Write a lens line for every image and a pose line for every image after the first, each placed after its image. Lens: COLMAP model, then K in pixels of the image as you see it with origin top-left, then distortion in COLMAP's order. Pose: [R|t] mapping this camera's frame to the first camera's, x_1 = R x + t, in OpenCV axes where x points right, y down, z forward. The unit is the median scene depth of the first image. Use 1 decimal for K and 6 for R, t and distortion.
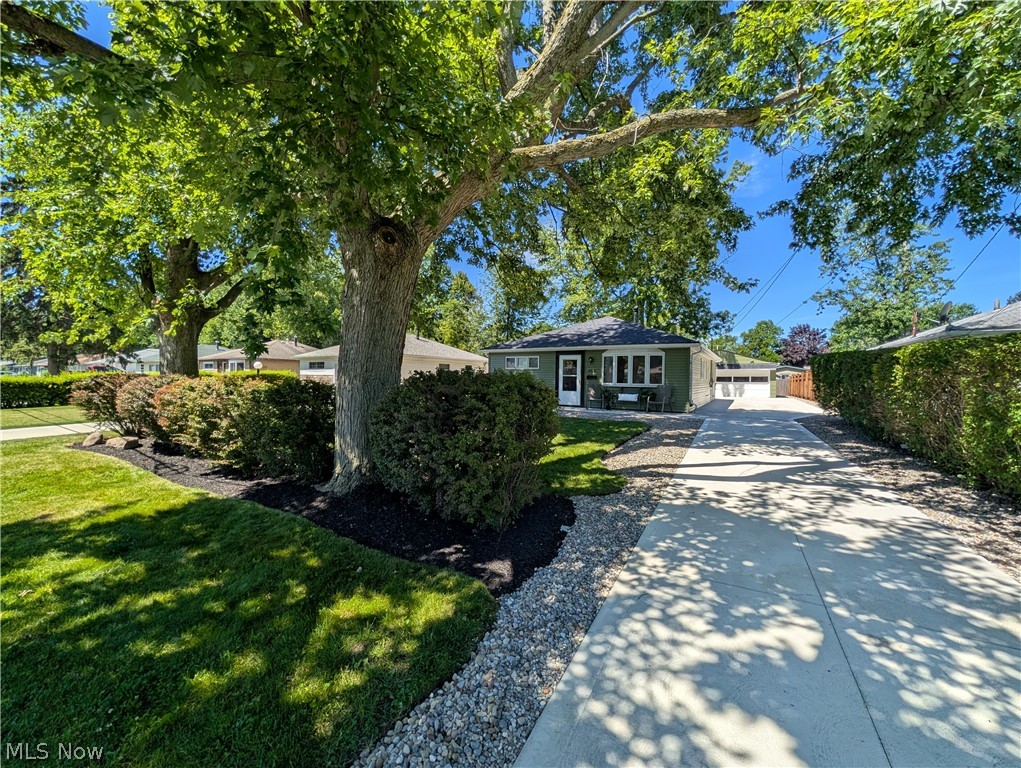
lens RADIAL K [[392.4, 0, 509.1], [0, 392.4, 385.9], [0, 0, 1]] dist [0.002113, 0.000262]
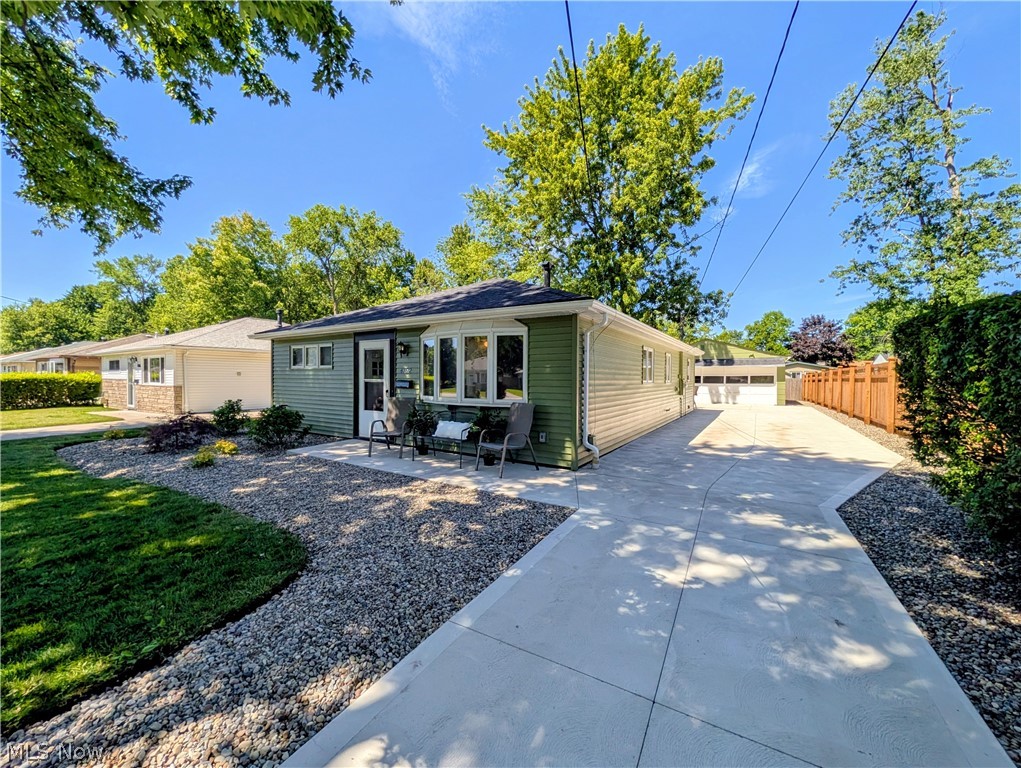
lens RADIAL K [[392.4, 0, 509.1], [0, 392.4, 385.9], [0, 0, 1]] dist [0.002113, 0.000262]
pose [[0.999836, -0.007060, -0.016662, 0.179002], [0.007104, 0.999971, 0.002596, -0.010058], [0.016643, -0.002714, 0.999858, 0.261078]]
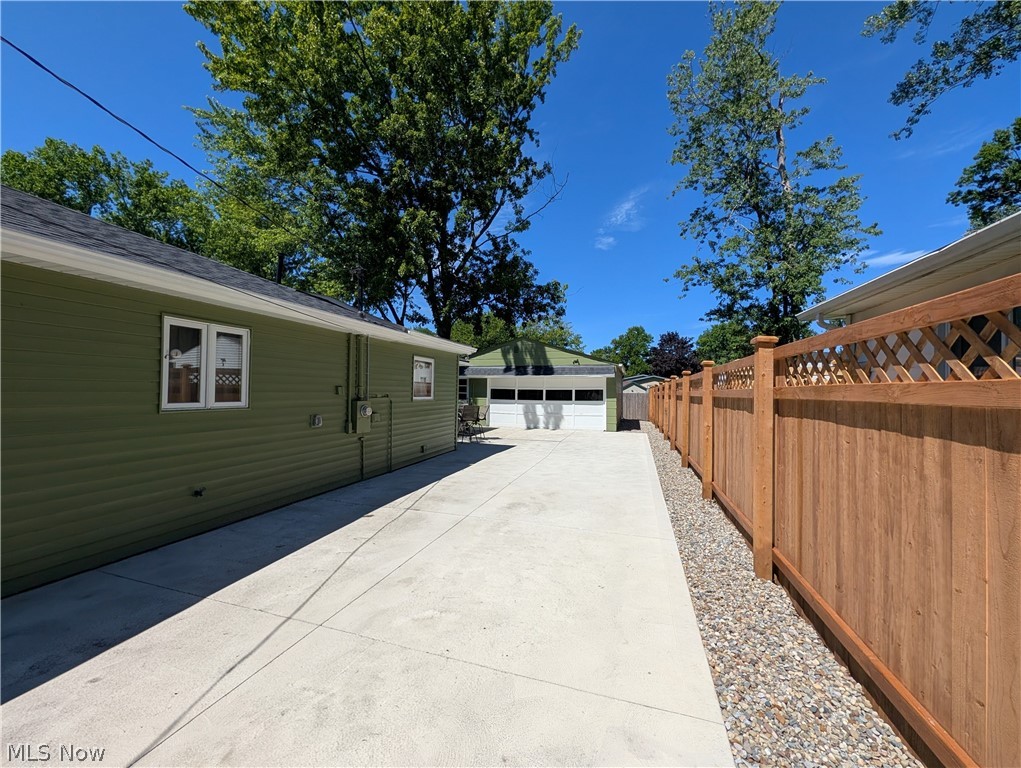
lens RADIAL K [[398.4, 0, 505.9], [0, 398.4, 381.0], [0, 0, 1]] dist [0.001205, 0.000467]
pose [[0.971319, 0.005889, 0.237705, 0.392464], [0.003714, 0.999196, -0.039931, -0.014532], [-0.237749, 0.039669, 0.970516, 0.498683]]
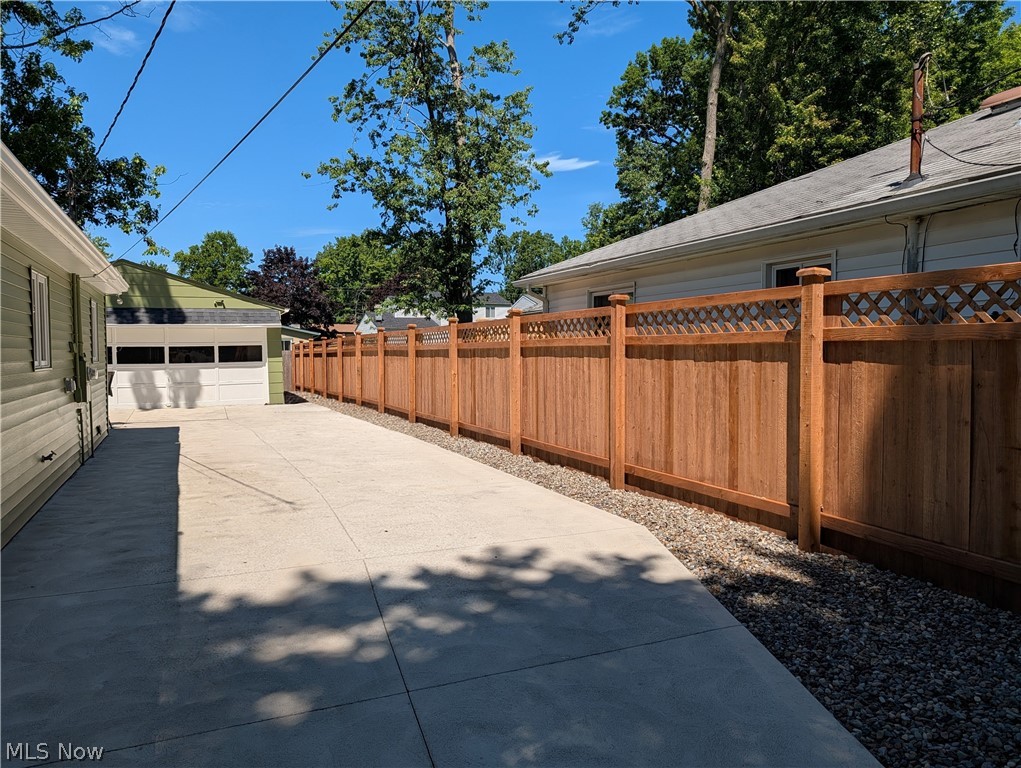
lens RADIAL K [[740.1, 0, 510.5], [0, 740.1, 384.0], [0, 0, 1]] dist [0.019660, -0.005686]
pose [[0.576947, -0.052648, 0.815083, 0.227390], [0.028257, 0.998610, 0.044501, -0.012280], [-0.816293, -0.002643, 0.577633, 0.405549]]
